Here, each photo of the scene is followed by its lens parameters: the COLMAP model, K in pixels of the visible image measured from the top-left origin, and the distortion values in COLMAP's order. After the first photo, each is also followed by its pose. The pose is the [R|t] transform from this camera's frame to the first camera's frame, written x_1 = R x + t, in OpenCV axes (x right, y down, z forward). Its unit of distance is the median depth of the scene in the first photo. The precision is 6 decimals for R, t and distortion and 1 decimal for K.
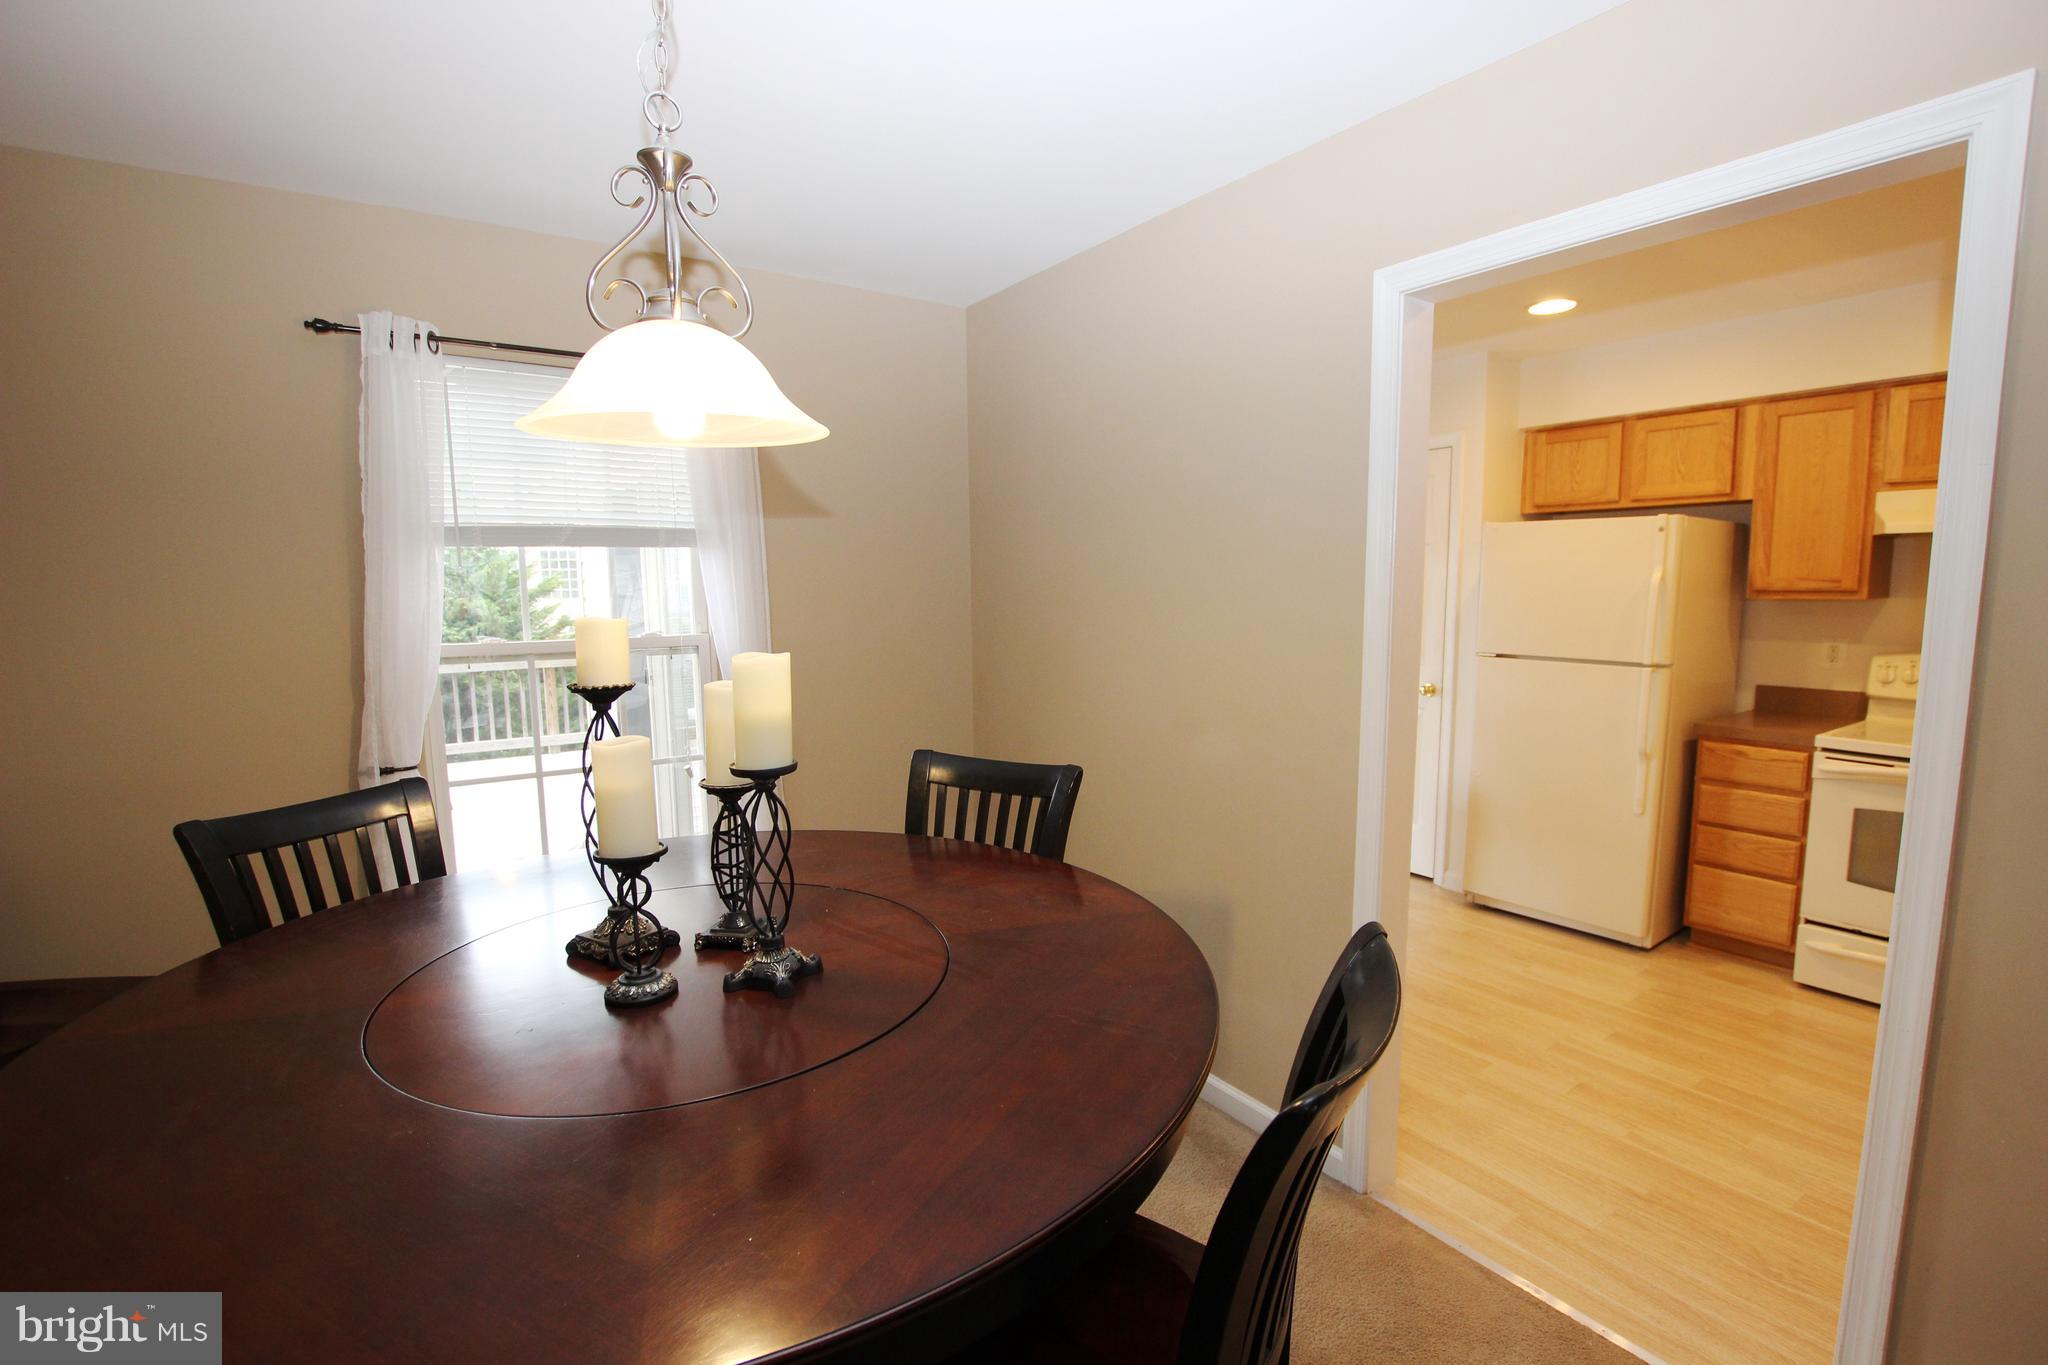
lens RADIAL K [[942.6, 0, 1050.7], [0, 942.6, 700.1], [0, 0, 1]] dist [-0.003045, -0.014700]
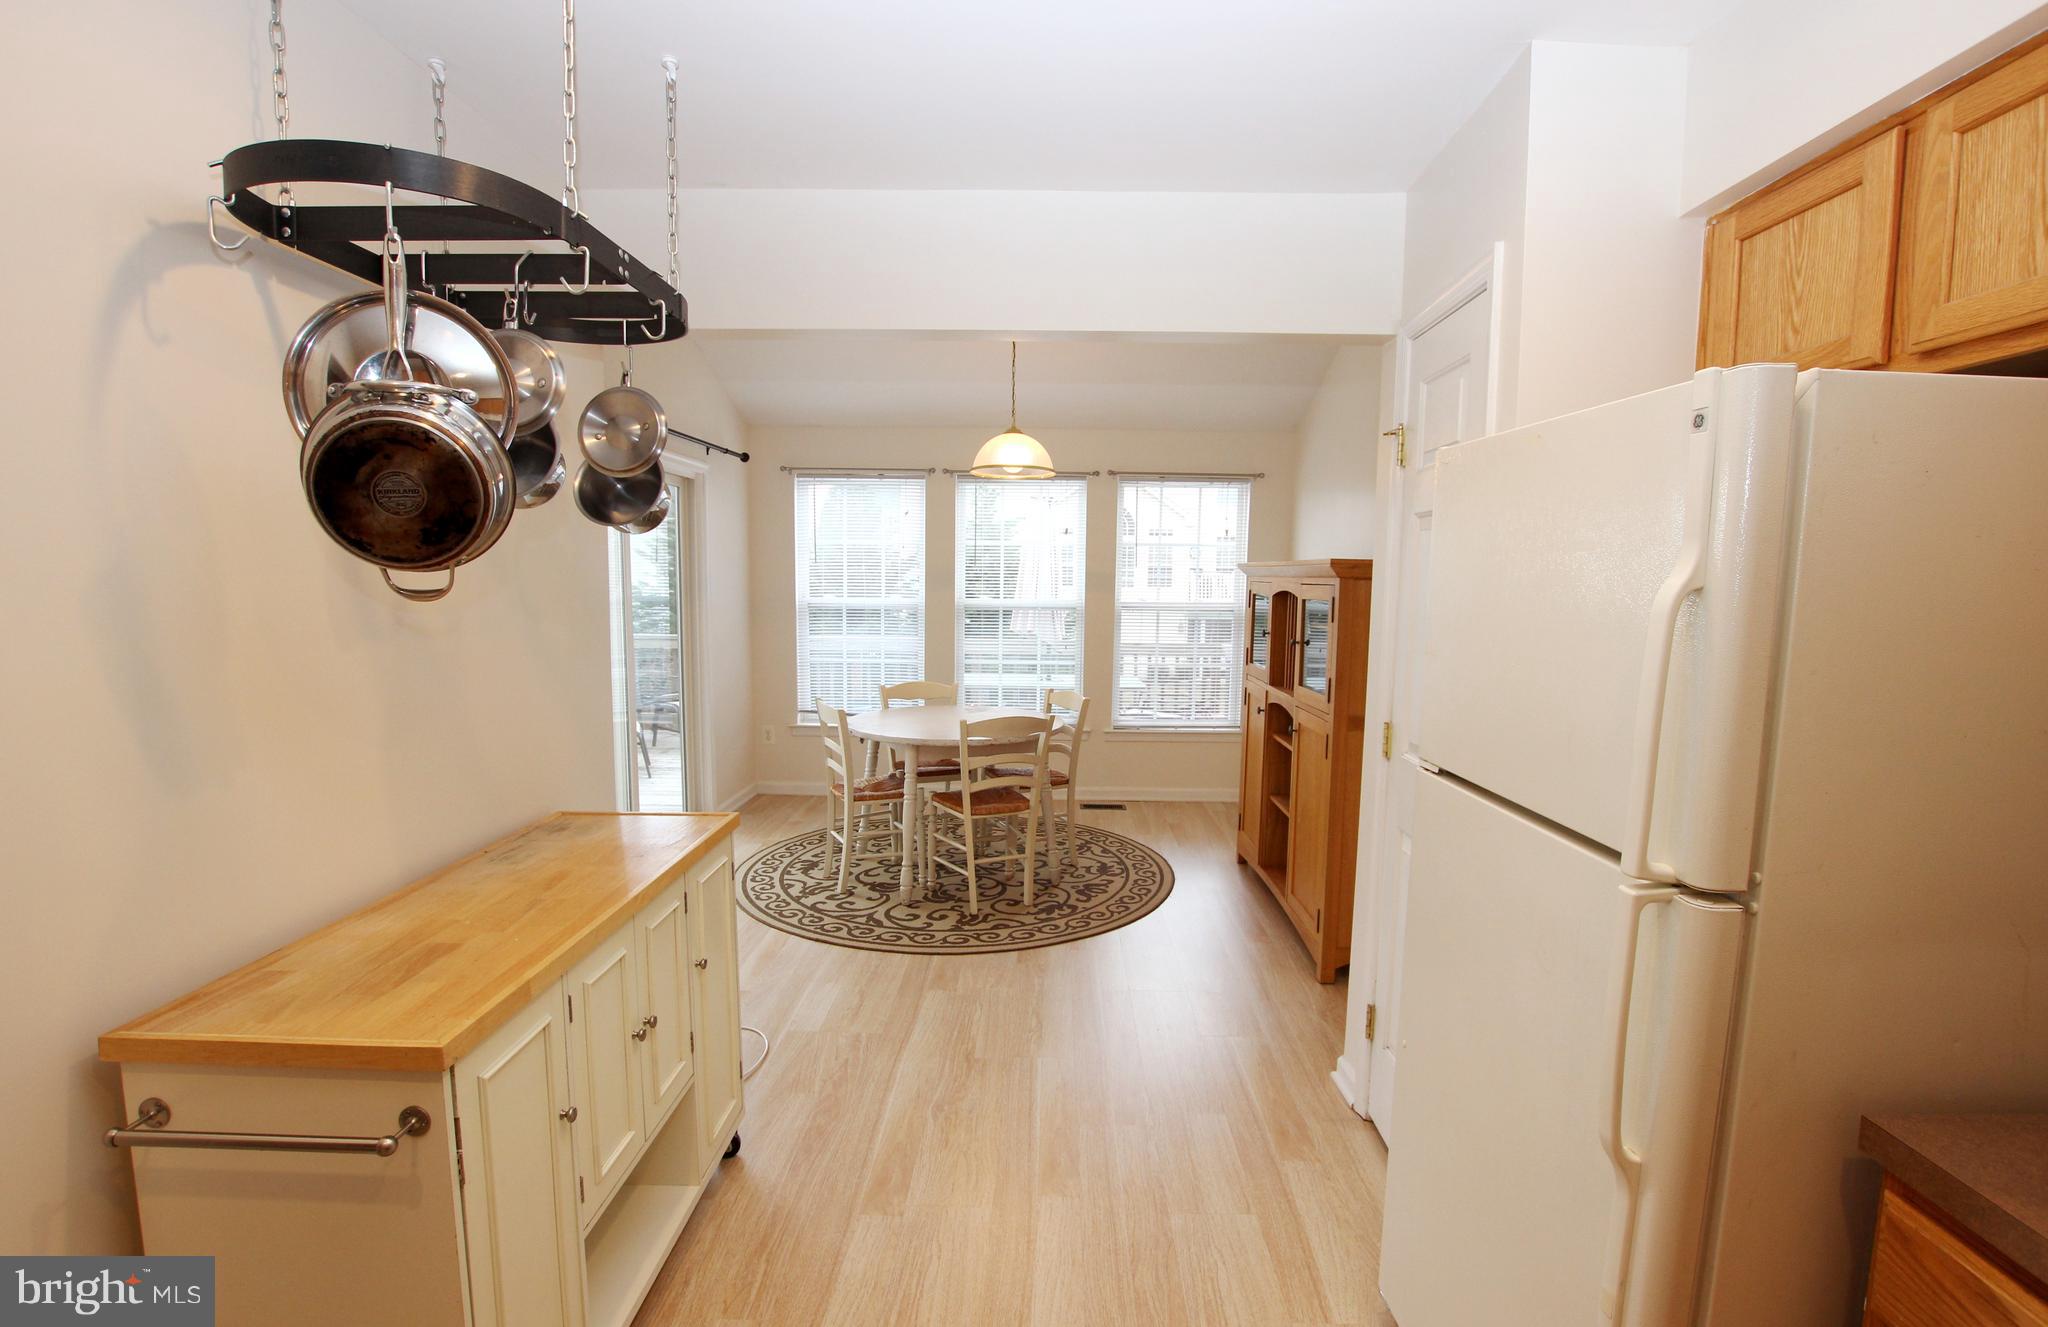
lens RADIAL K [[967.8, 0, 1031.3], [0, 967.8, 679.8], [0, 0, 1]] dist [-0.029135, 0.000668]
pose [[0.801811, 0.081071, -0.592053, 0.655638], [-0.092126, 0.995680, 0.011575, -0.085781], [0.590434, 0.045262, 0.805816, 0.636652]]
